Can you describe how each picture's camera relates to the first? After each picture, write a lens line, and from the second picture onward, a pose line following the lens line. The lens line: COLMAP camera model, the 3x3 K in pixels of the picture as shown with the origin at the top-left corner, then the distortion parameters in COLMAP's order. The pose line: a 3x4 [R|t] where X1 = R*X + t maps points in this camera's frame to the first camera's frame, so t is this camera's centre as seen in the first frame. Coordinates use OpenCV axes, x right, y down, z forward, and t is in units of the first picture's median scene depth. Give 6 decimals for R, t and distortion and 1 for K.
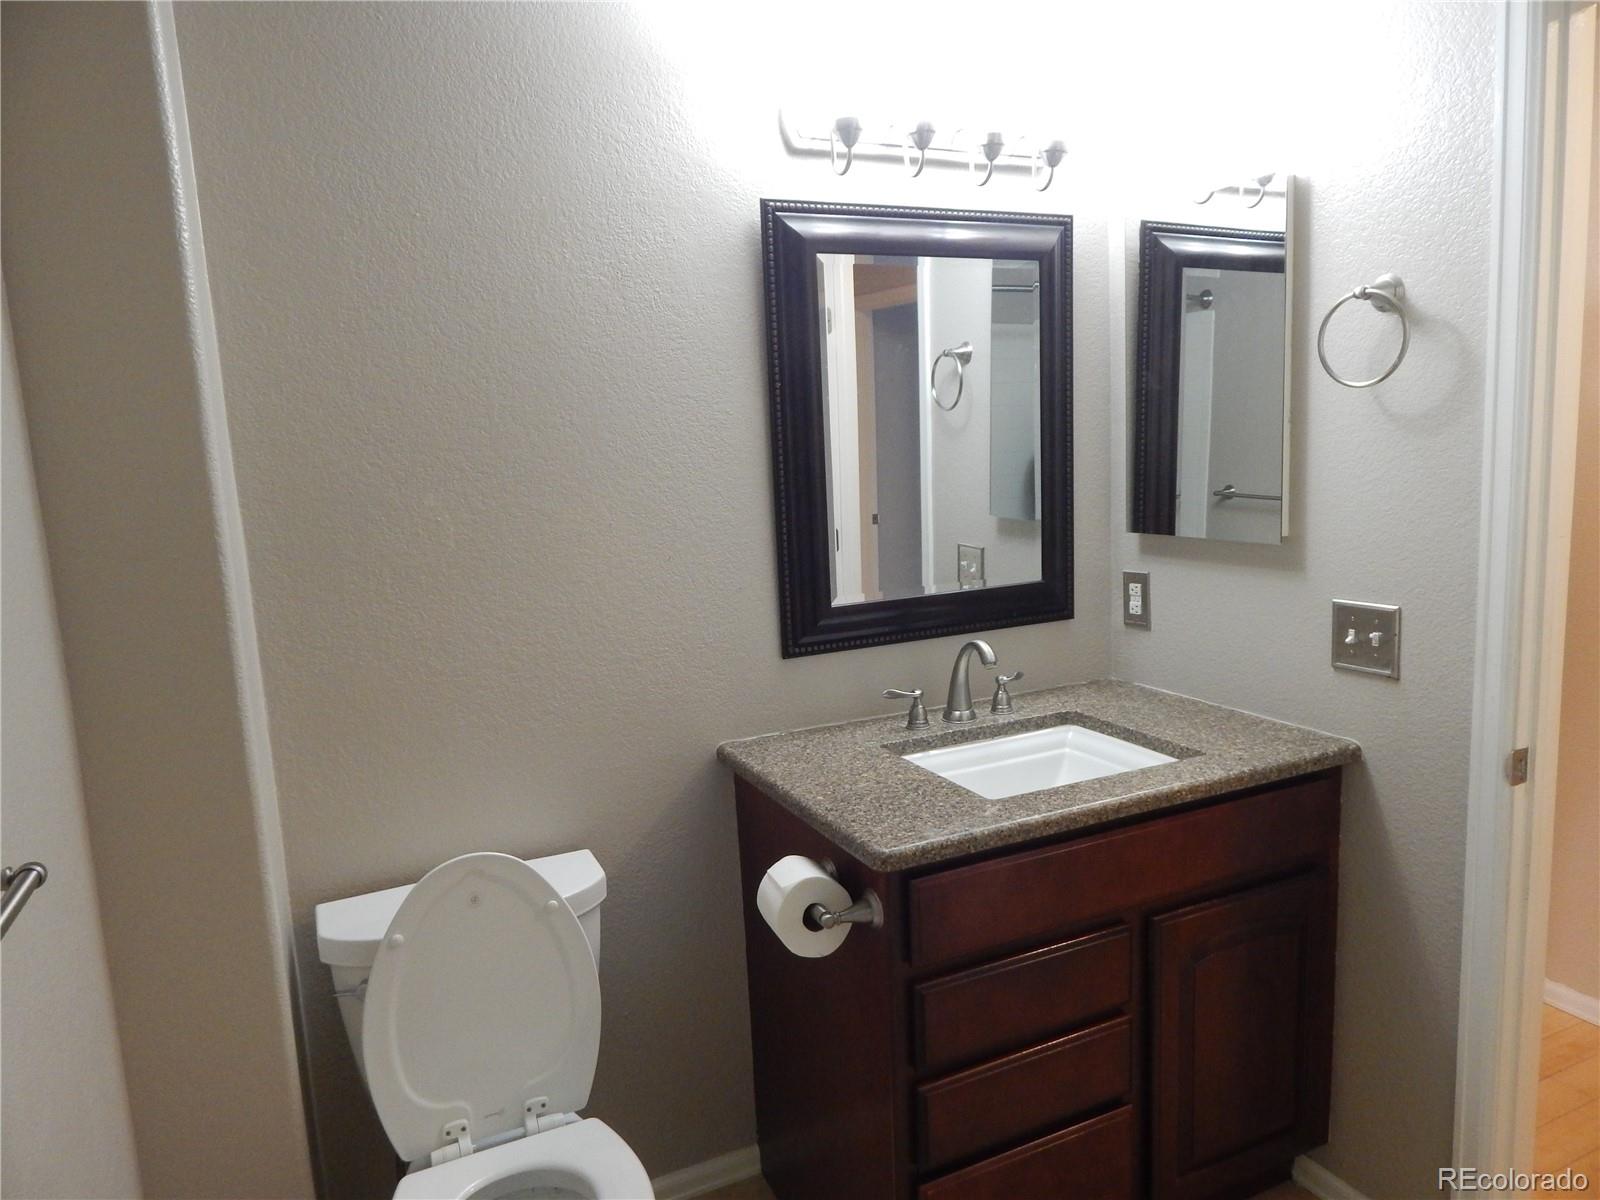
lens RADIAL K [[1057.8, 0, 792.5], [0, 1057.8, 589.7], [0, 0, 1]] dist [0.015117, -0.016993]
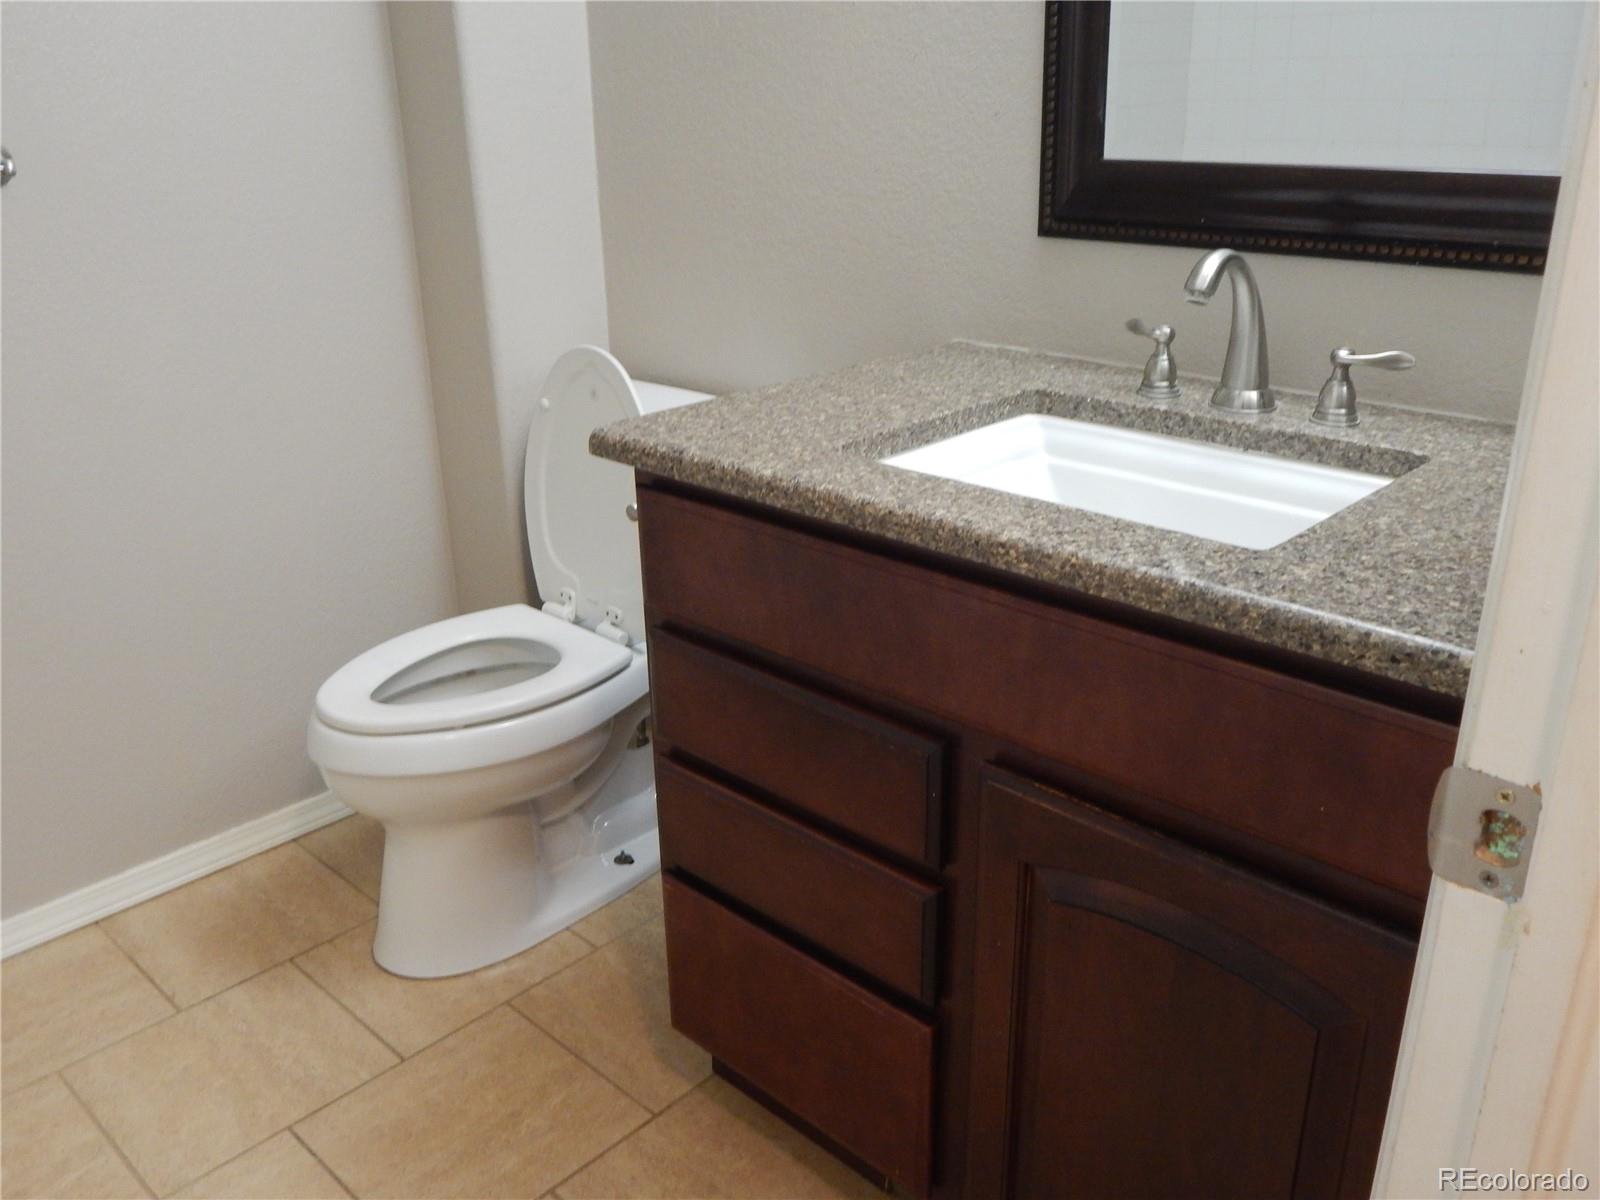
lens RADIAL K [[1325.1, 0, 820.5], [0, 1325.1, 592.2], [0, 0, 1]] dist [0.009719, -0.011553]
pose [[0.369323, 0.371254, -0.851922, 0.728932], [-0.129919, 0.928358, 0.348242, 0.002121], [0.920175, -0.017933, 0.391097, 0.559824]]
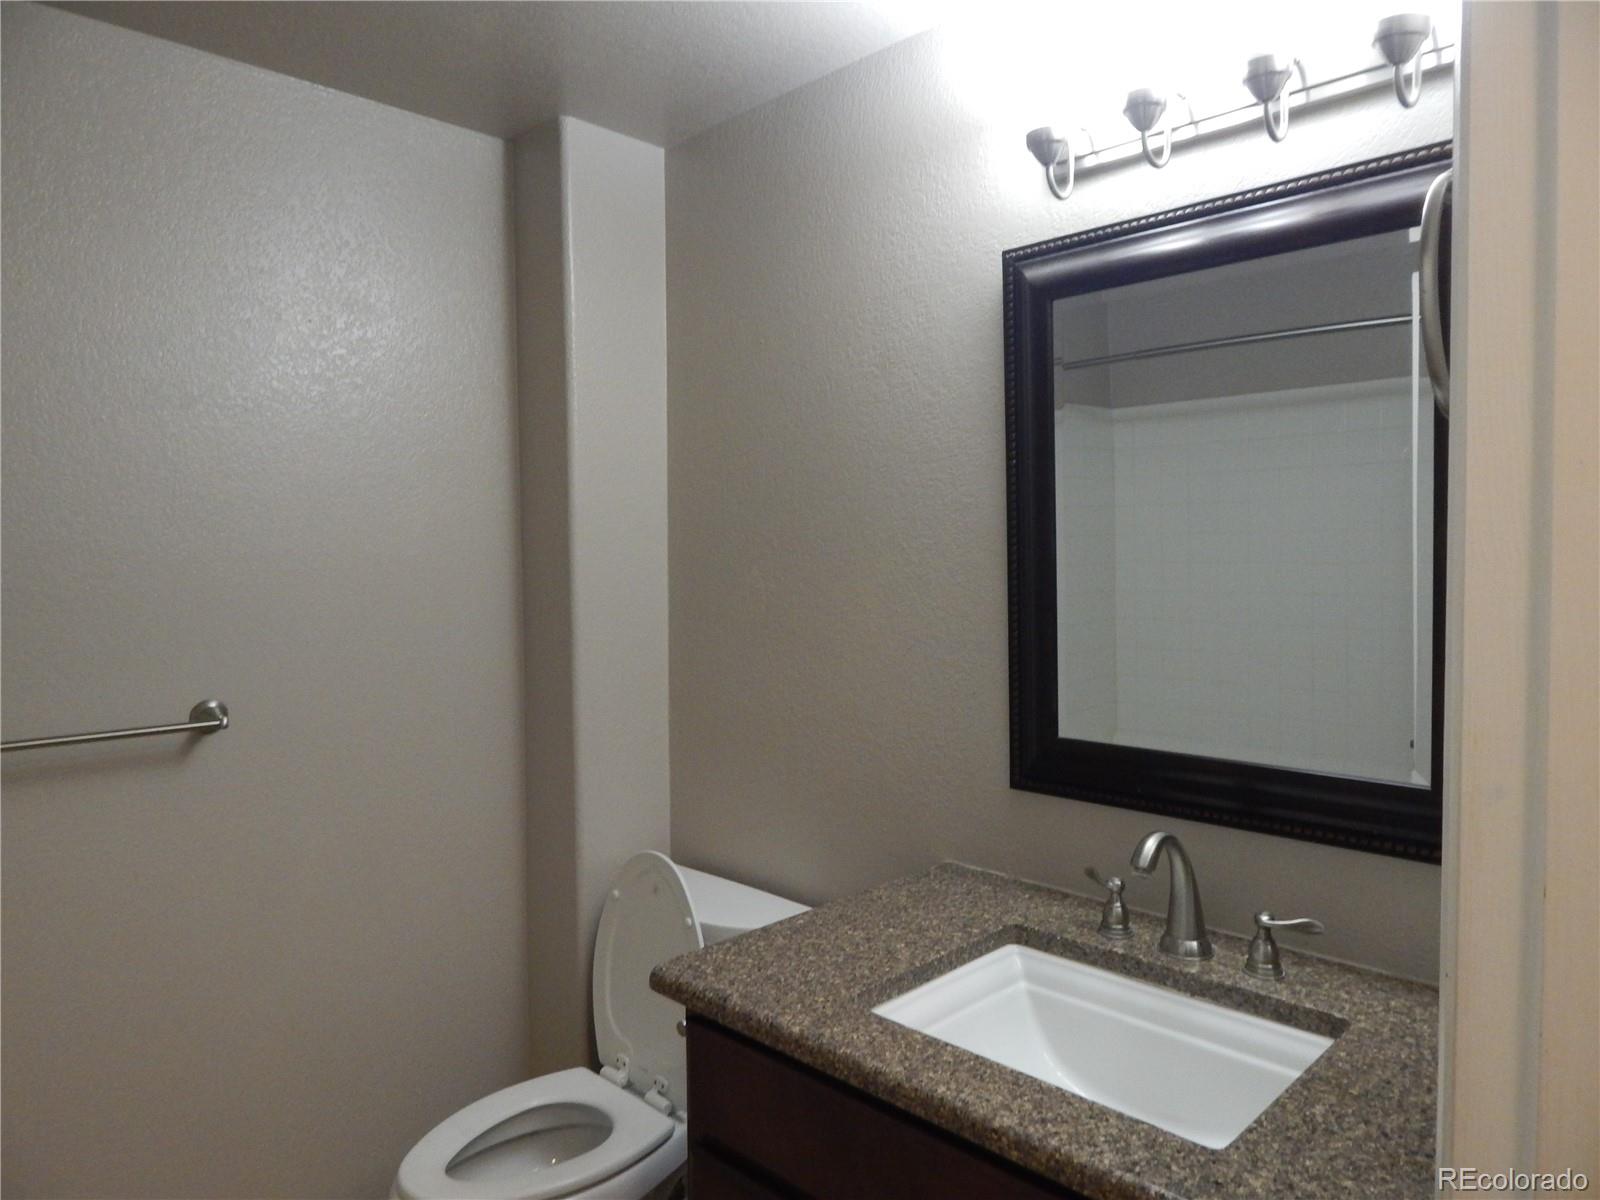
lens RADIAL K [[1057.8, 0, 817.1], [0, 1057.8, 595.8], [0, 0, 1]] dist [0.015117, -0.016993]
pose [[0.351088, 0.081427, -0.932795, 0.712599], [-0.137303, 0.989920, 0.034735, -0.093610], [0.926221, 0.115880, 0.358729, 0.549020]]
